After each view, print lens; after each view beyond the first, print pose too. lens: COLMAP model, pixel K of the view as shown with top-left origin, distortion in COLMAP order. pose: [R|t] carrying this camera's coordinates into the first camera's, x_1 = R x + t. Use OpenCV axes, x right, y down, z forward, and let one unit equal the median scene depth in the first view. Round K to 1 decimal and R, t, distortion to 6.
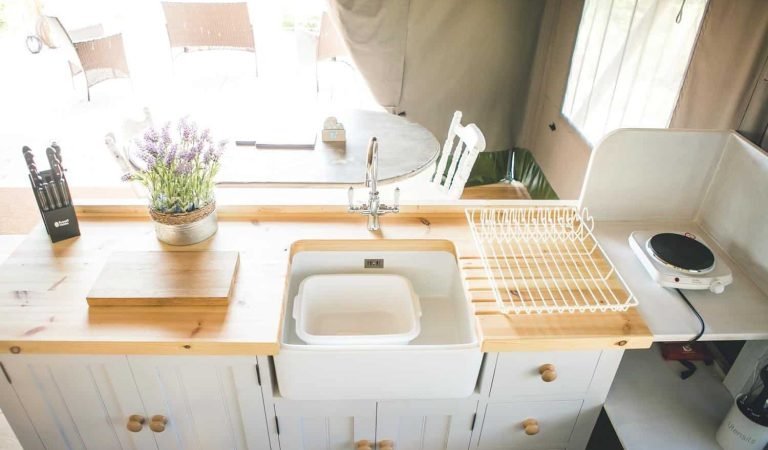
lens RADIAL K [[544.1, 0, 381.9], [0, 544.1, 238.9], [0, 0, 1]] dist [-0.047518, 0.001857]
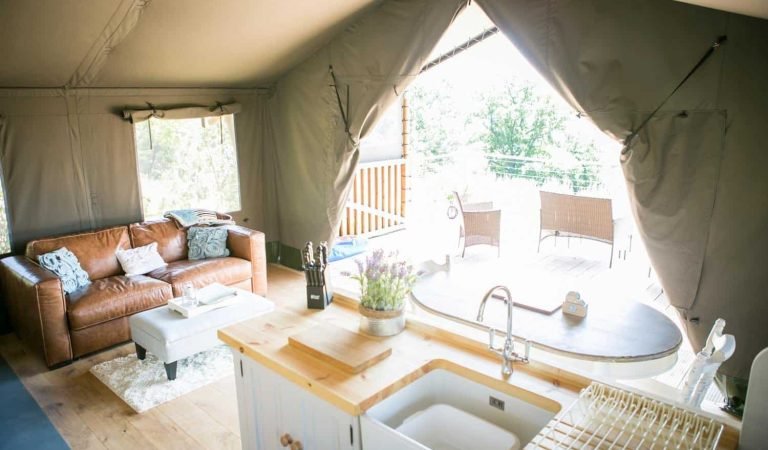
lens RADIAL K [[544.1, 0, 381.9], [0, 544.1, 238.9], [0, 0, 1]] dist [-0.047518, 0.001857]
pose [[0.702669, 0.146275, -0.696319, 0.485118], [-0.376082, 0.907115, -0.188956, 0.034120], [0.604002, 0.394646, 0.692413, -0.017188]]
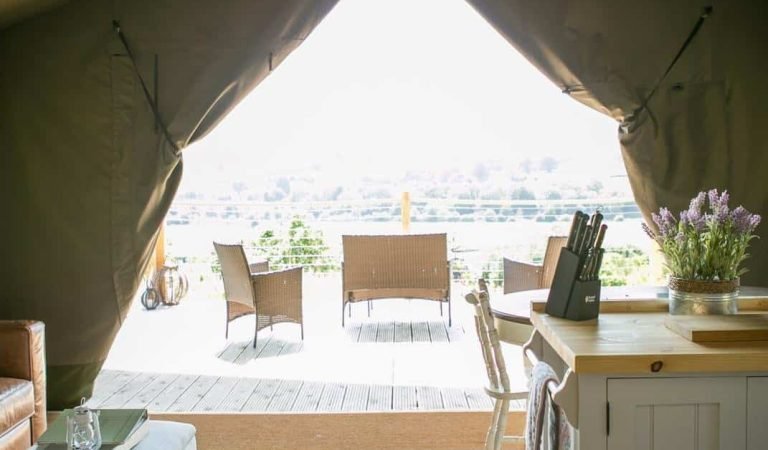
lens RADIAL K [[808.8, 0, 384.0], [0, 808.8, 225.0], [0, 0, 1]] dist [-0.078836, -0.000956]
pose [[0.998177, -0.041327, -0.043993, -0.739198], [0.013362, 0.862050, -0.506648, 0.473820], [0.058862, 0.505136, 0.861030, -0.256559]]
